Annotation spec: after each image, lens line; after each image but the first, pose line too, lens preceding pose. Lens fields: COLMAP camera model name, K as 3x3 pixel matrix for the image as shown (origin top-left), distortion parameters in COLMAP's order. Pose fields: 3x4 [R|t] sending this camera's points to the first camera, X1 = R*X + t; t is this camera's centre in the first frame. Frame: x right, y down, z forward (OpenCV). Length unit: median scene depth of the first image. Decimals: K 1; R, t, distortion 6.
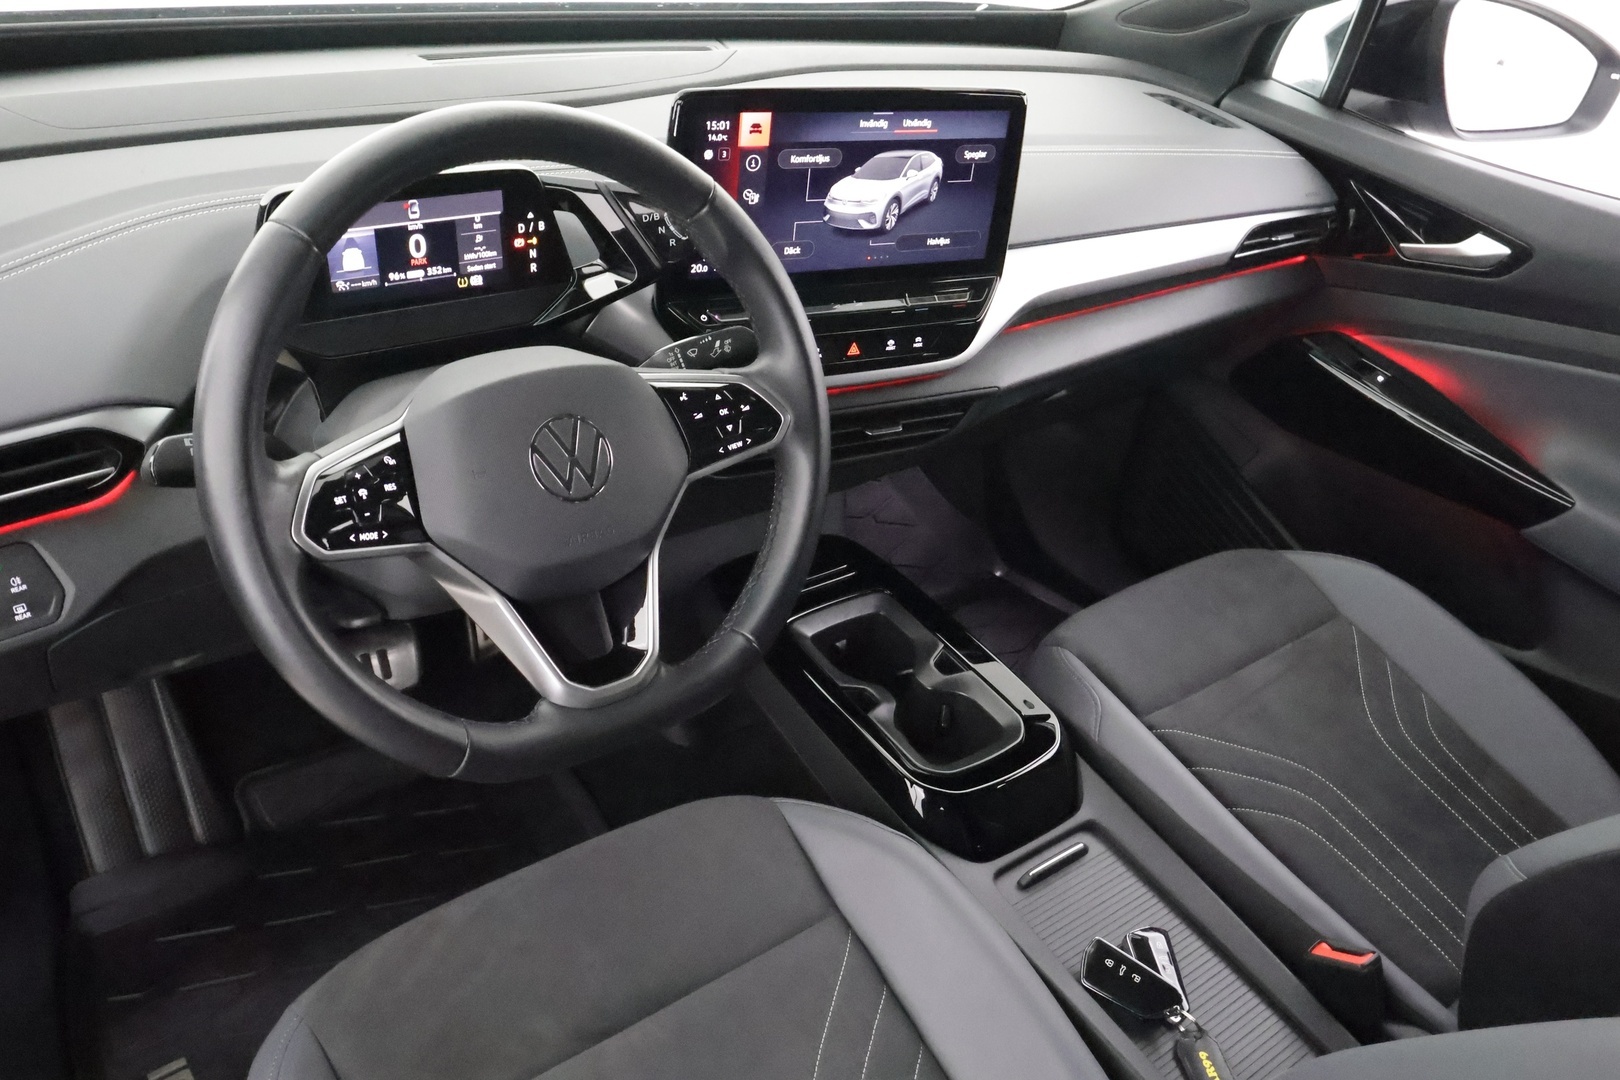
lens RADIAL K [[1270.1, 0, 810.0], [0, 1270.1, 540.0], [0, 0, 1]] dist [0.001806, 0.000418]
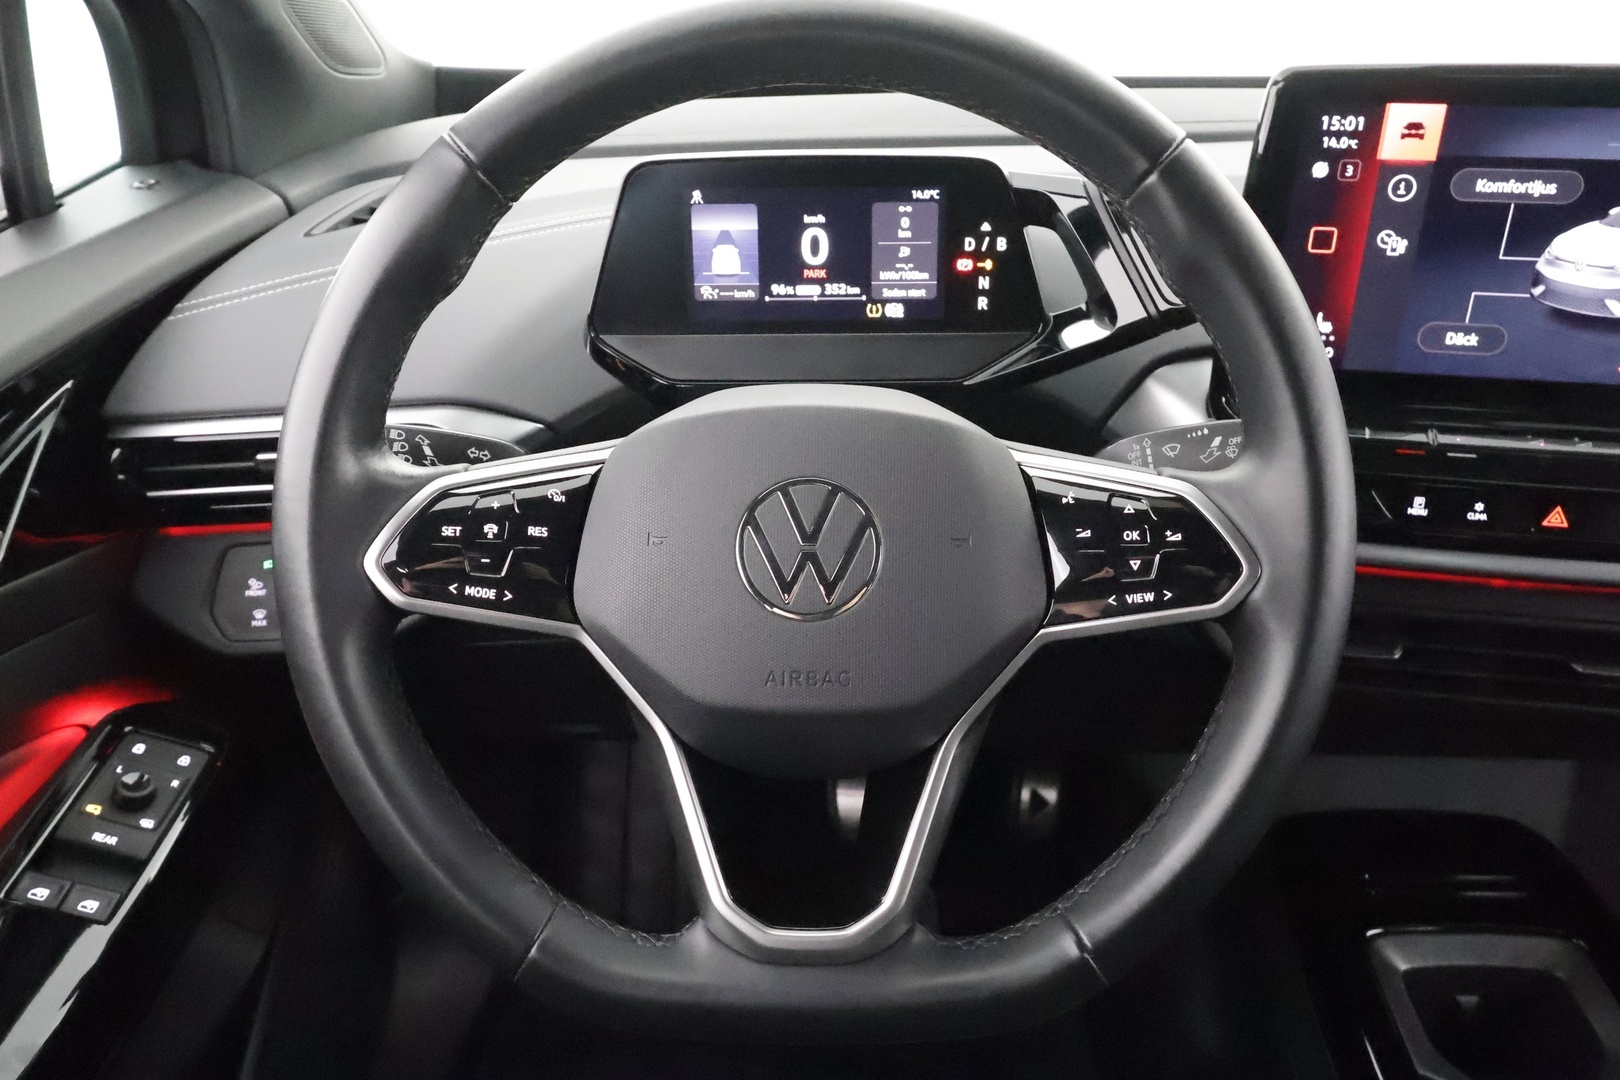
lens RADIAL K [[1223.5, 0, 810.0], [0, 1223.5, 540.0], [0, 0, 1]] dist [0.003864, 0.000012]
pose [[0.771685, 0.172015, -0.612302, 0.145340], [-0.252606, 0.966434, -0.046857, -0.034097], [0.583689, 0.190830, 0.789235, 0.446987]]
